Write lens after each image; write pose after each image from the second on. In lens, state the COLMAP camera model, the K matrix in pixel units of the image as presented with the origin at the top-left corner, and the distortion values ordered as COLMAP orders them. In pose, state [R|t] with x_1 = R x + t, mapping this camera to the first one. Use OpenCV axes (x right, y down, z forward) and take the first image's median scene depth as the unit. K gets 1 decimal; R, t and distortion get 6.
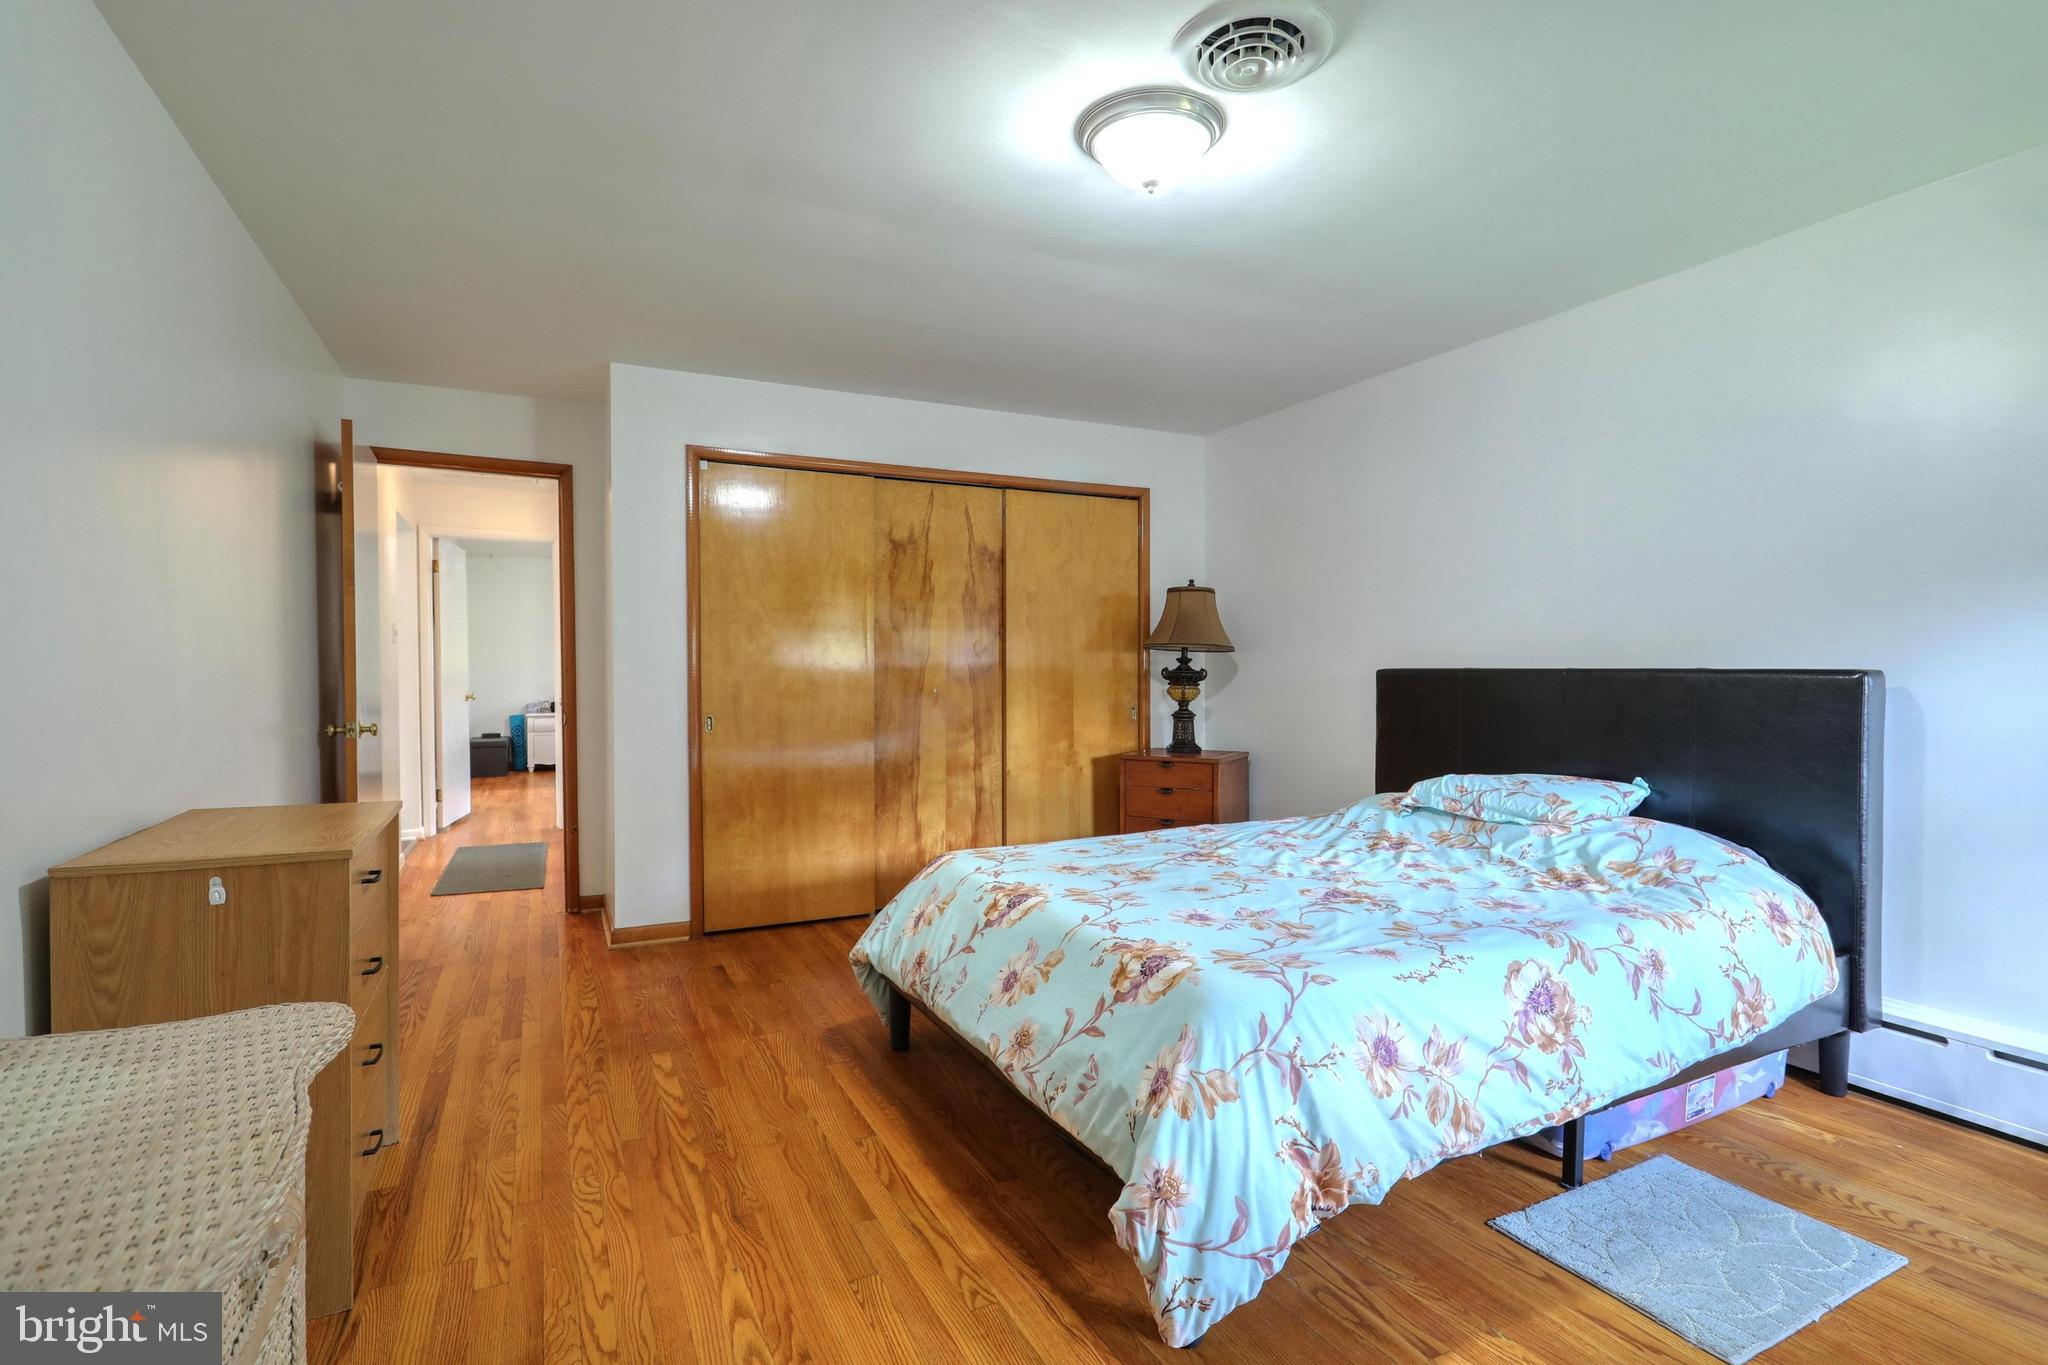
lens RADIAL K [[979.1, 0, 1015.8], [0, 979.1, 690.3], [0, 0, 1]] dist [-0.003120, 0.002623]
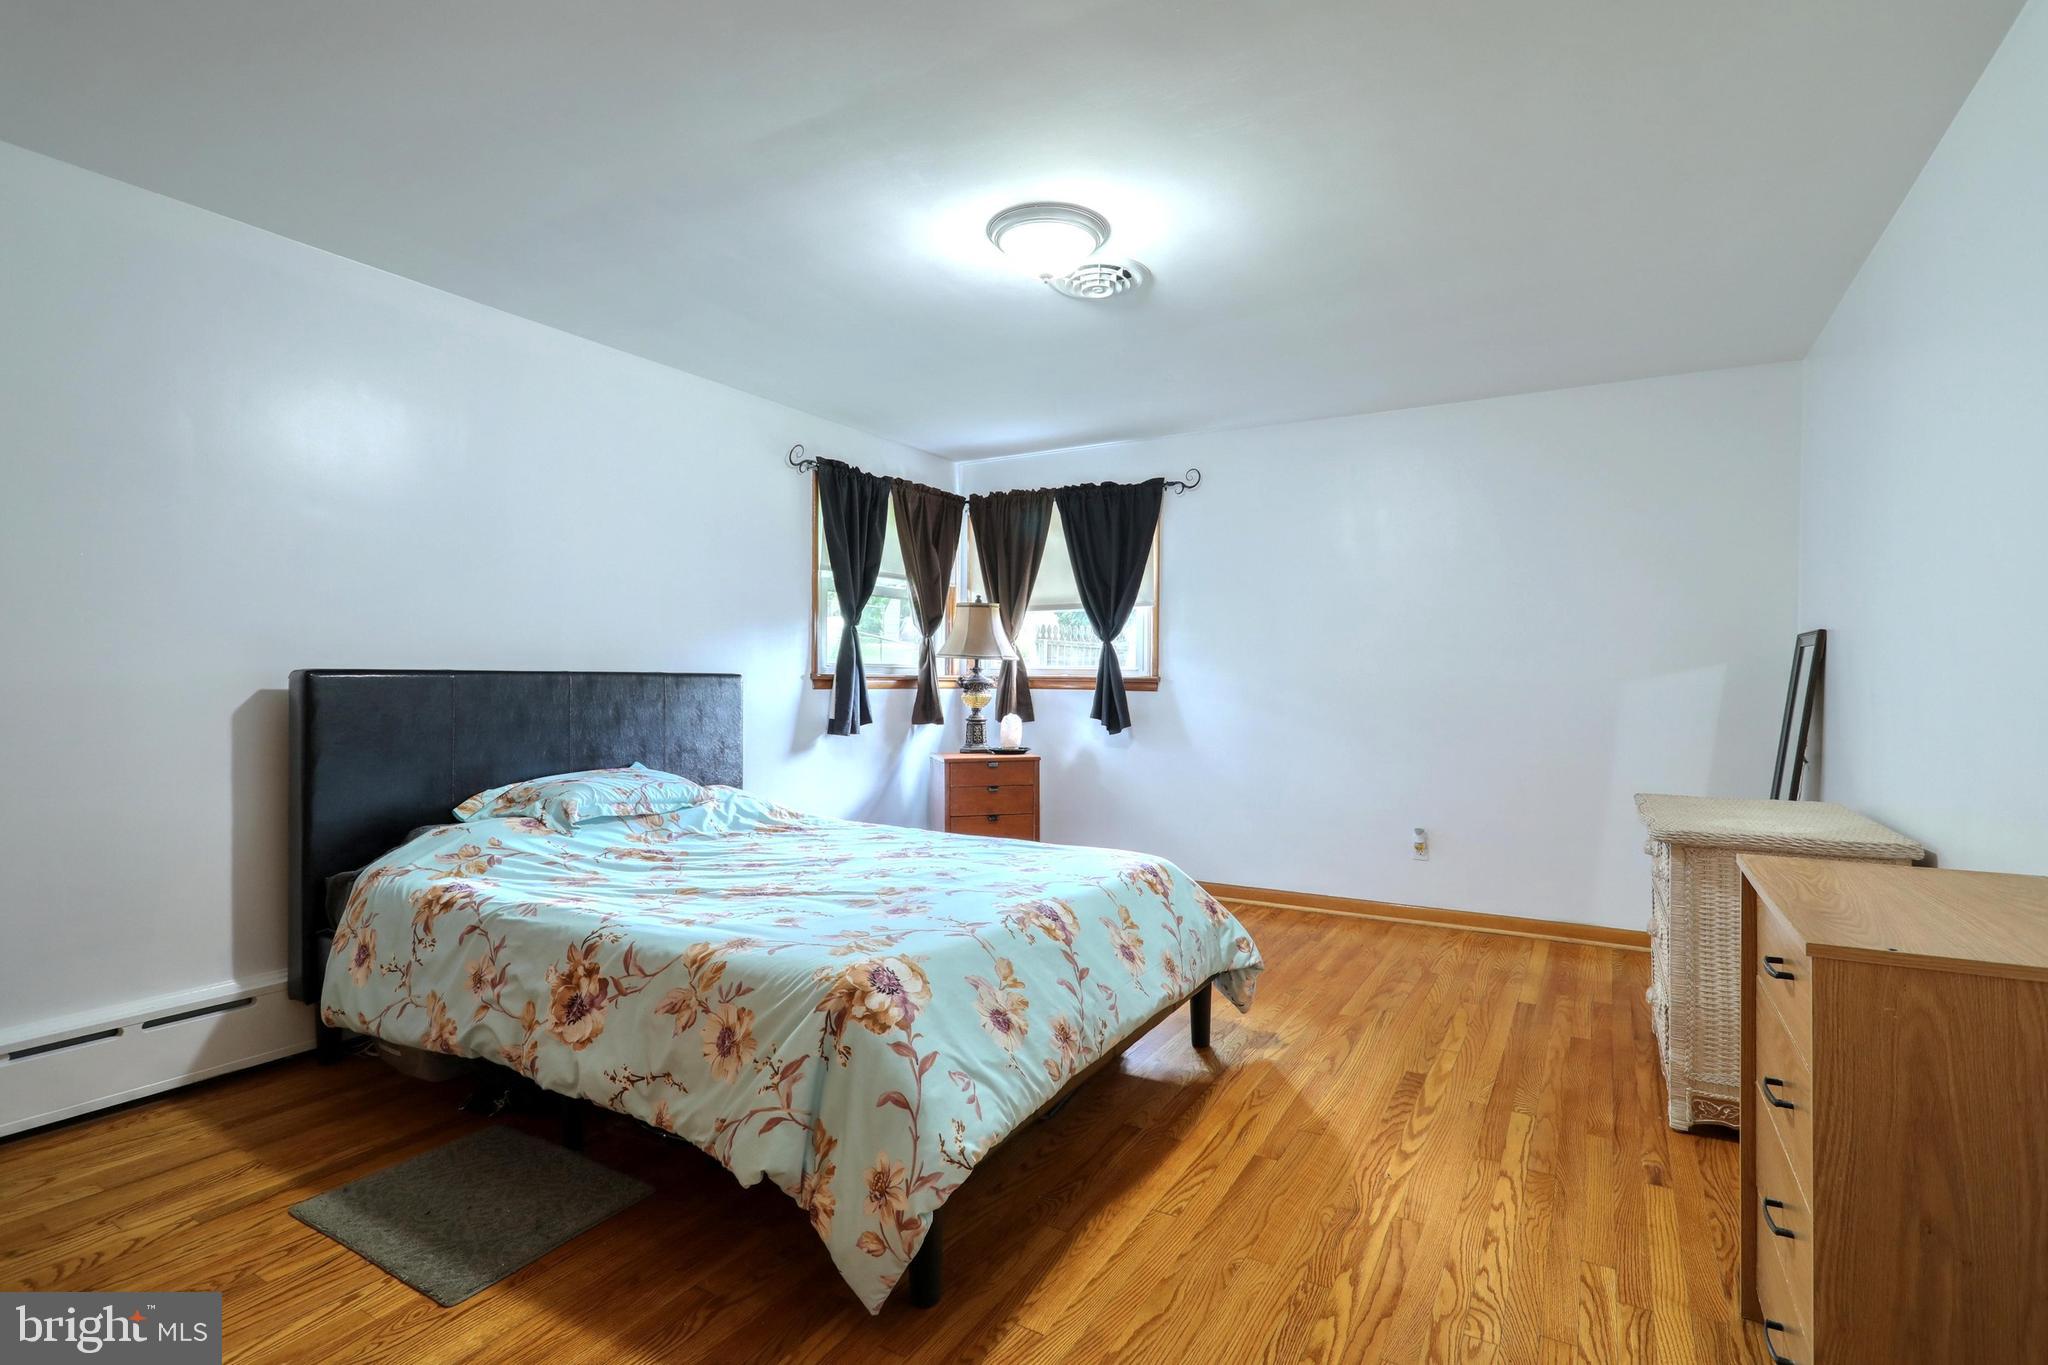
lens RADIAL K [[979.1, 0, 1011.2], [0, 979.1, 670.3], [0, 0, 1]] dist [-0.003120, 0.002623]
pose [[-0.540668, 0.000895, 0.841236, -0.929431], [0.010471, 0.999929, 0.005666, -0.040538], [-0.841171, 0.011872, -0.540639, 1.800088]]
